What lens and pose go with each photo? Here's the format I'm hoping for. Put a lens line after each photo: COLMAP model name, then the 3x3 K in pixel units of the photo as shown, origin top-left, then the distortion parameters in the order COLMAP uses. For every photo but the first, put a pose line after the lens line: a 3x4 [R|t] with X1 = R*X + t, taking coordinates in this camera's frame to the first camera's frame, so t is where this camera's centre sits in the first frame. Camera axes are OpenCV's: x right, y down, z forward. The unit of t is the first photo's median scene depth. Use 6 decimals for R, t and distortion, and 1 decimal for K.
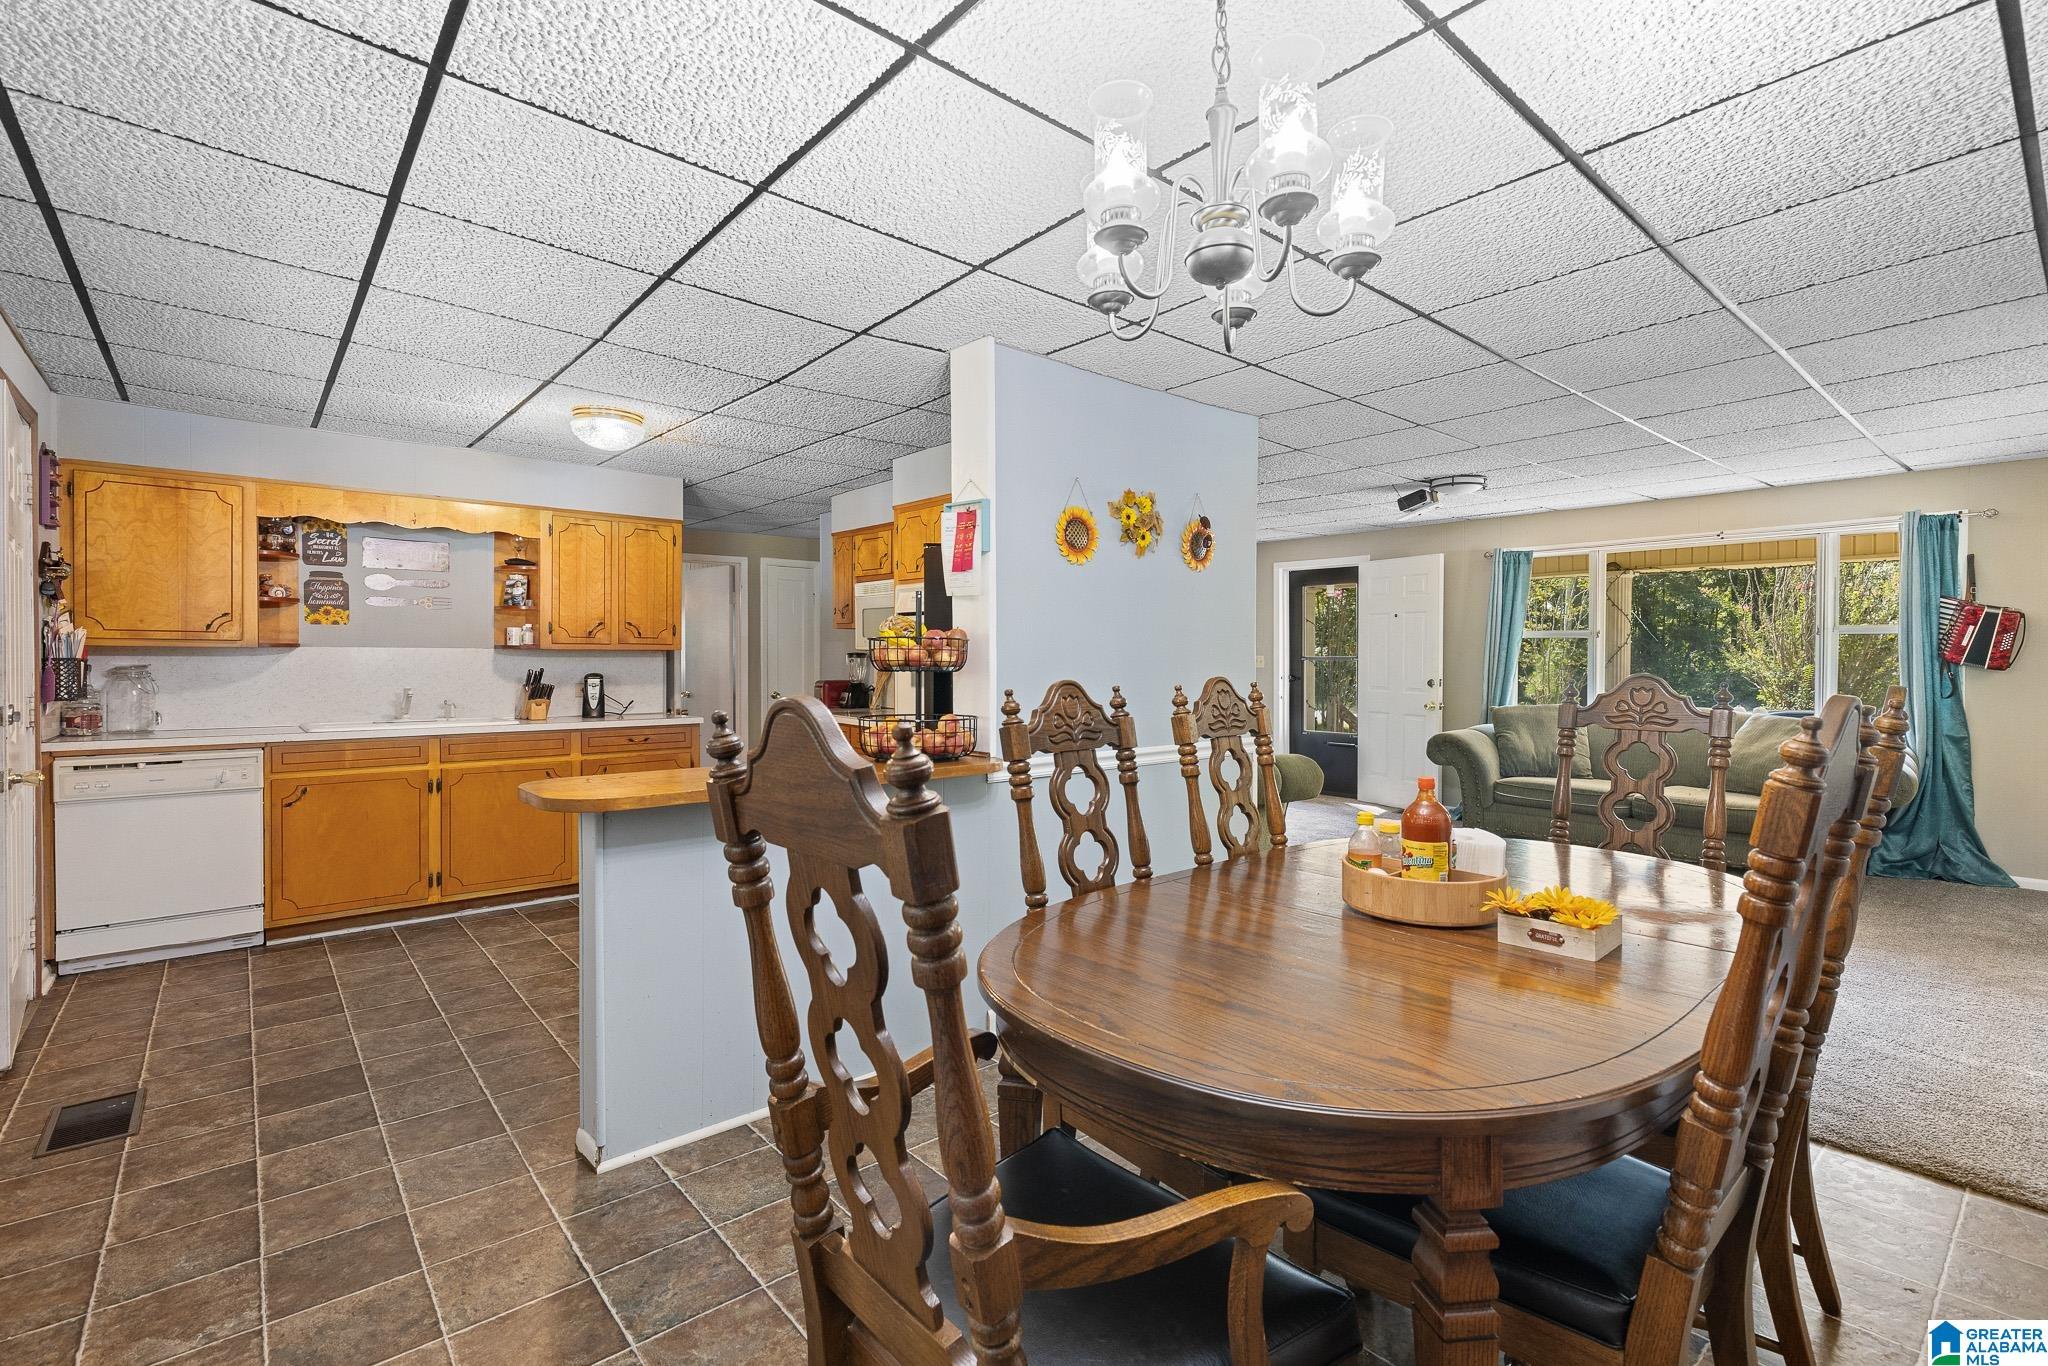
lens RADIAL K [[927.1, 0, 999.5], [0, 927.1, 658.1], [0, 0, 1]] dist [0.000783, 0.000349]
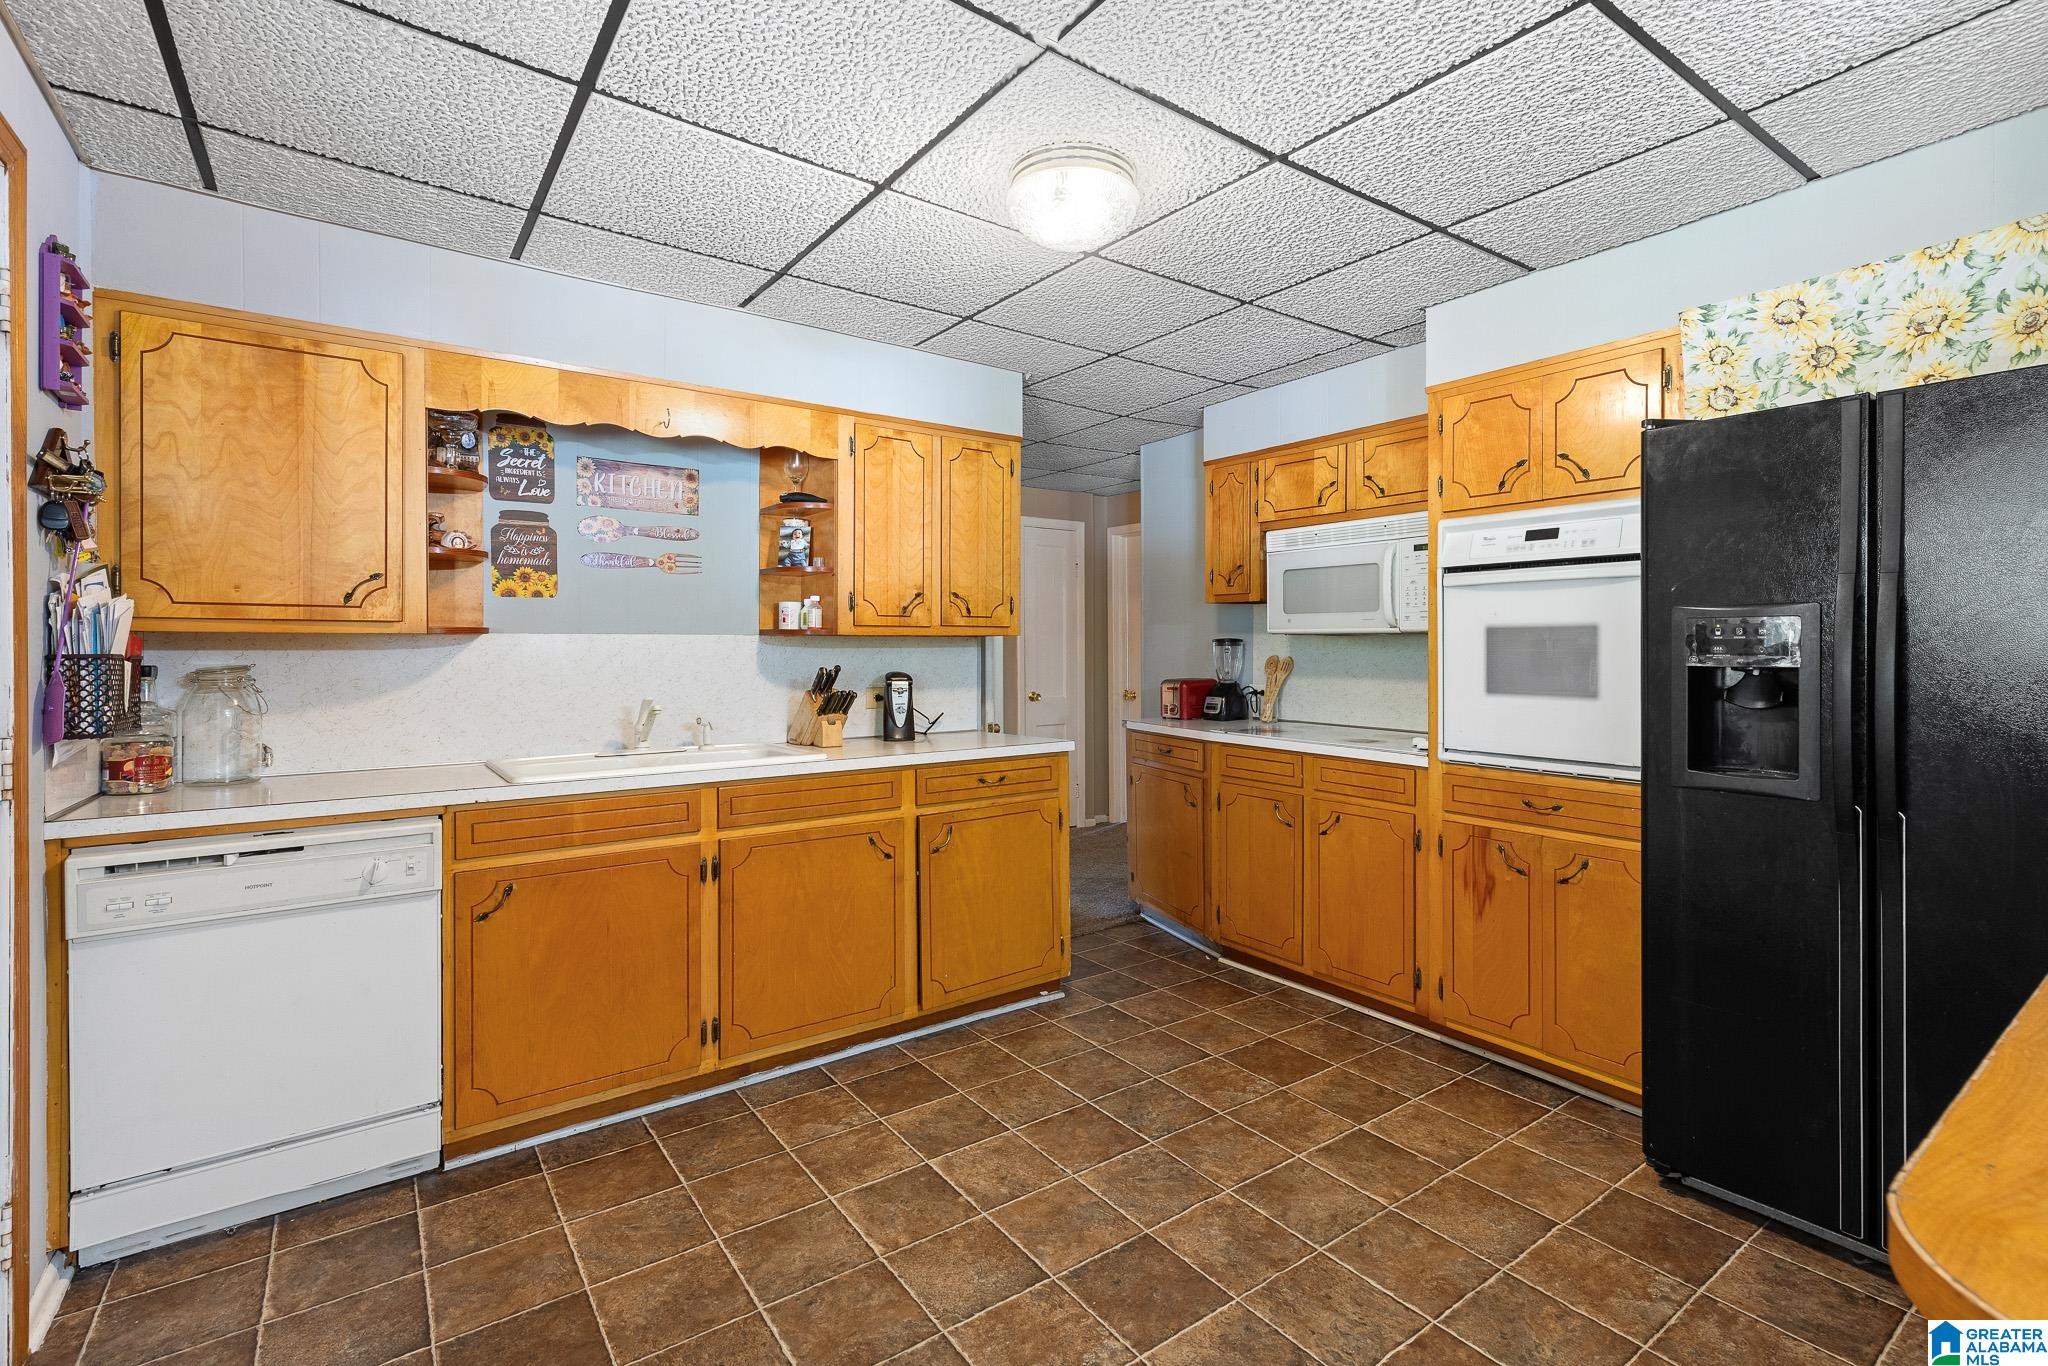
lens RADIAL K [[927.1, 0, 992.0], [0, 927.1, 654.3], [0, 0, 1]] dist [0.000783, 0.000349]
pose [[0.993463, -0.000325, -0.114156, -0.344930], [0.001668, 0.999931, 0.011668, -0.004092], [0.114144, -0.011782, 0.993394, 0.417899]]
